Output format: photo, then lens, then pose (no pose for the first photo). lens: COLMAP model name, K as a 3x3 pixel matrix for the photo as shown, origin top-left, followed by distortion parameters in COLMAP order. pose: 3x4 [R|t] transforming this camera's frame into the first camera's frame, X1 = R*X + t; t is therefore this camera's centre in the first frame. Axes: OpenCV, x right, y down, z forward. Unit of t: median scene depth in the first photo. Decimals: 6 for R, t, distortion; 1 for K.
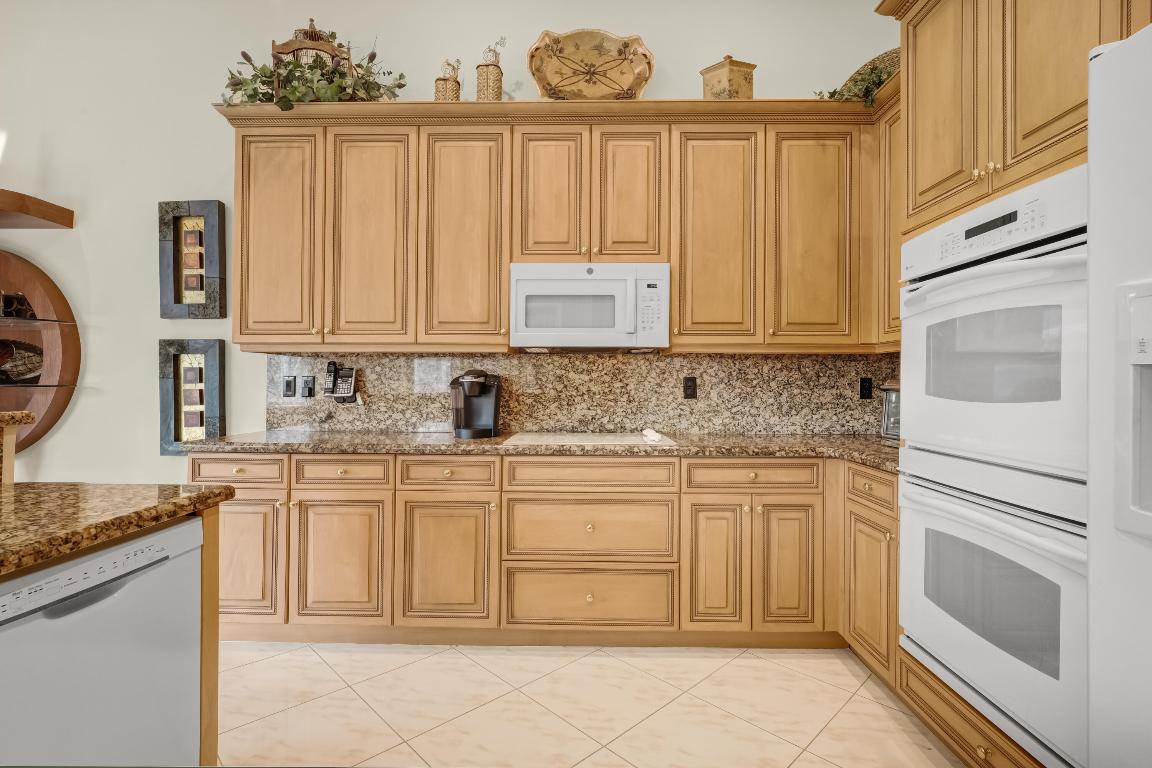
lens RADIAL K [[533.2, 0, 575.7], [0, 533.2, 382.7], [0, 0, 1]] dist [-0.011979, -0.000967]
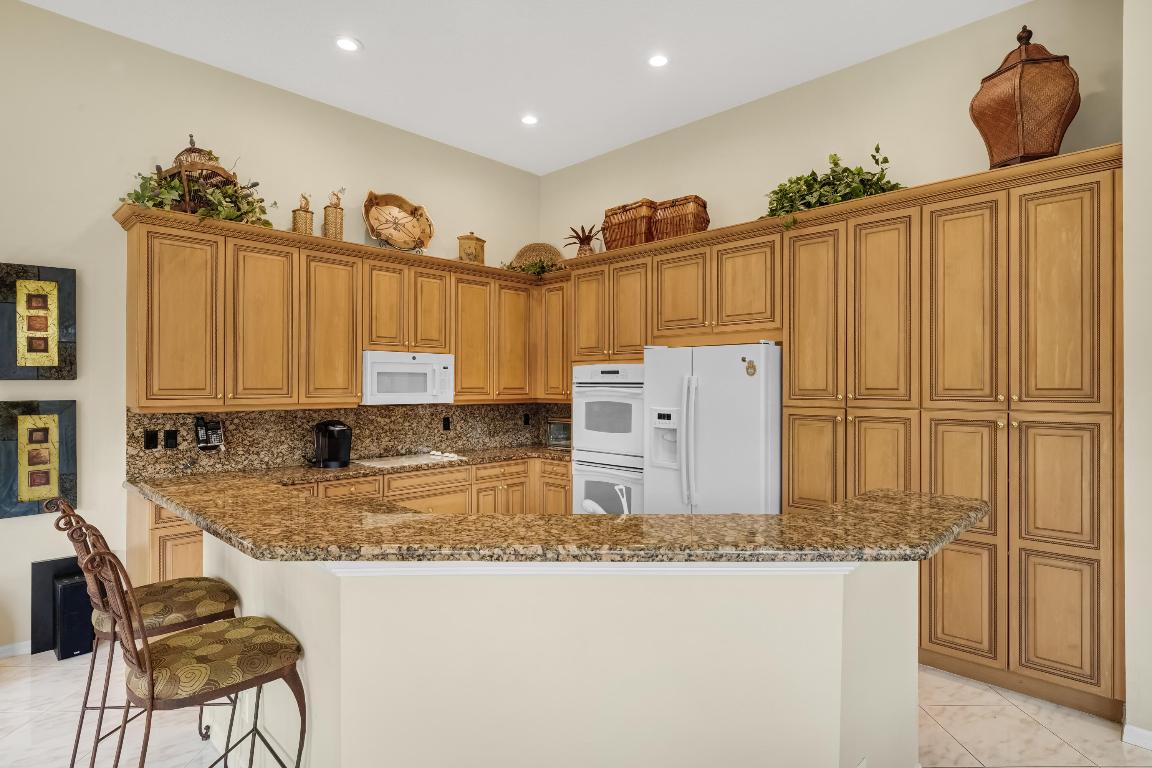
lens RADIAL K [[606.1, 0, 564.8], [0, 606.1, 384.2], [0, 0, 1]] dist [-0.001059, 0.000164]
pose [[0.691741, -0.003771, 0.722135, -0.956168], [0.003030, 0.999993, 0.002319, -0.125458], [-0.722139, 0.000584, 0.691748, -0.602699]]
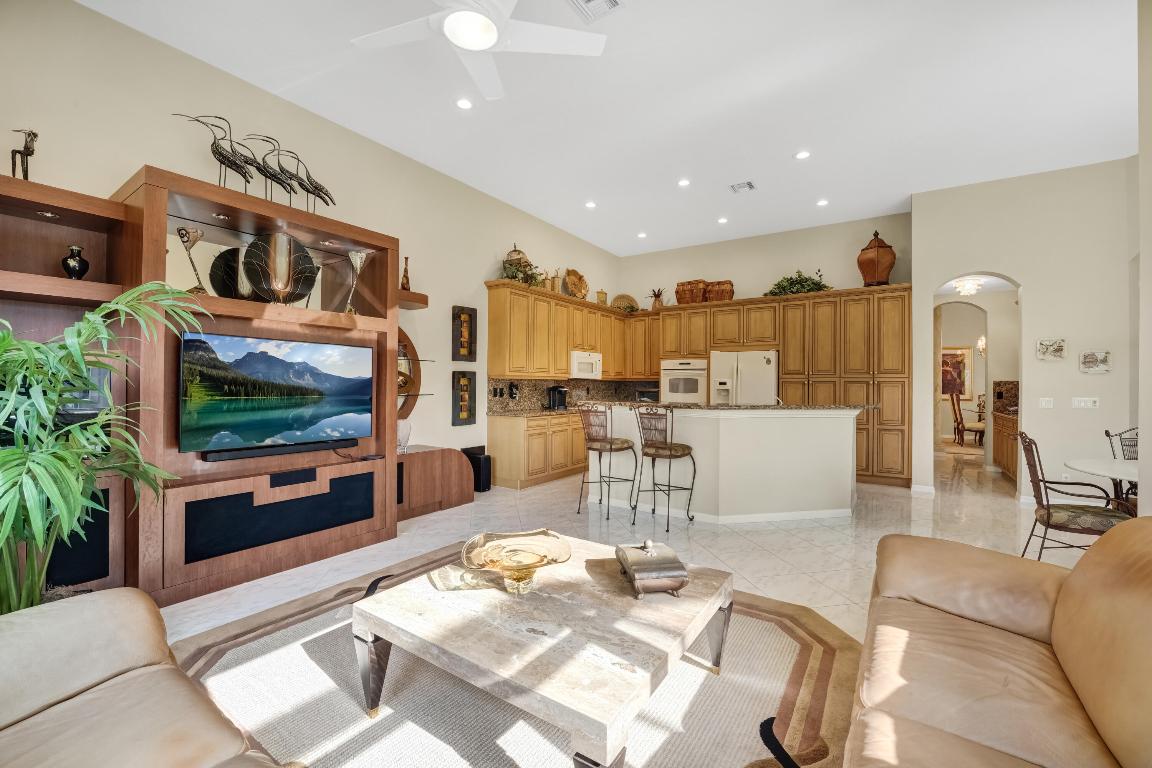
lens RADIAL K [[475.9, 0, 566.6], [0, 475.9, 381.8], [0, 0, 1]] dist [-0.023495, 0.000145]
pose [[0.557078, 0.003265, 0.830454, -2.316111], [-0.004600, 0.999989, -0.000846, -0.043540], [-0.830448, -0.003349, 0.557086, -0.461795]]
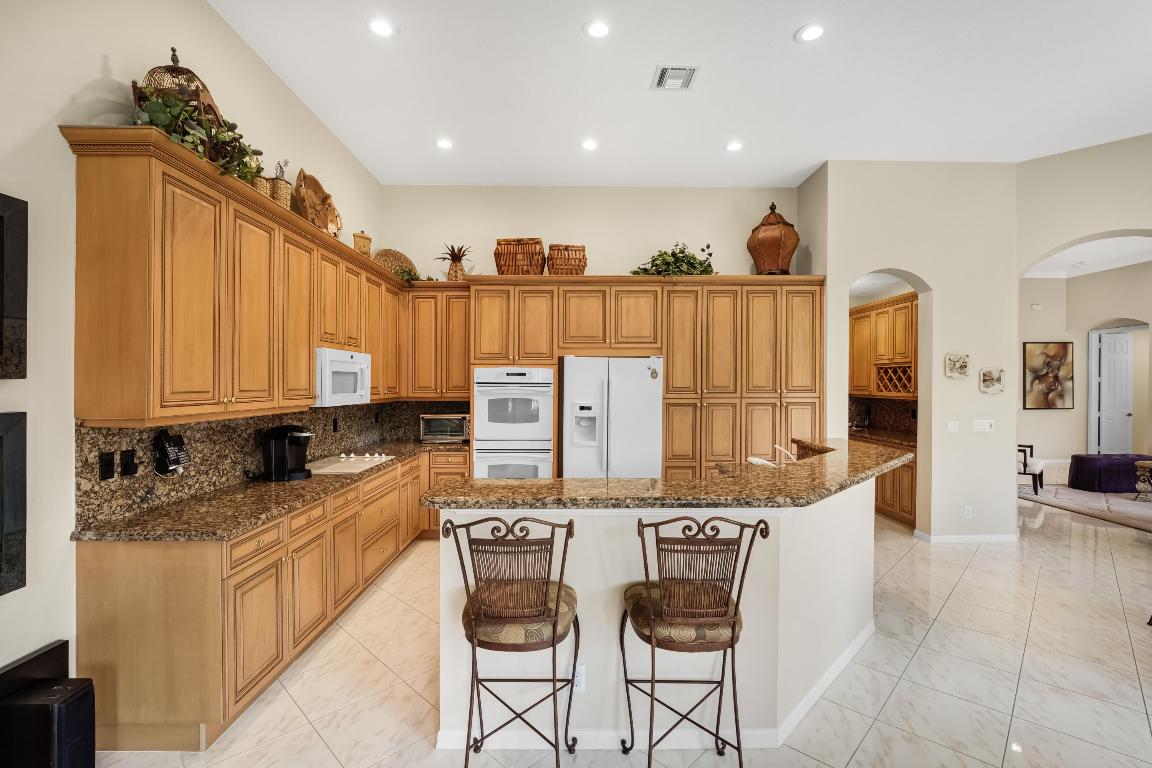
lens RADIAL K [[526.6, 0, 576.5], [0, 526.6, 382.7], [0, 0, 1]] dist [-0.008604, 0.002498]
pose [[-0.026680, -0.004091, 0.999636, -1.475062], [-0.000686, 0.999991, 0.004075, -0.133480], [-0.999644, -0.000577, -0.026683, 0.359068]]
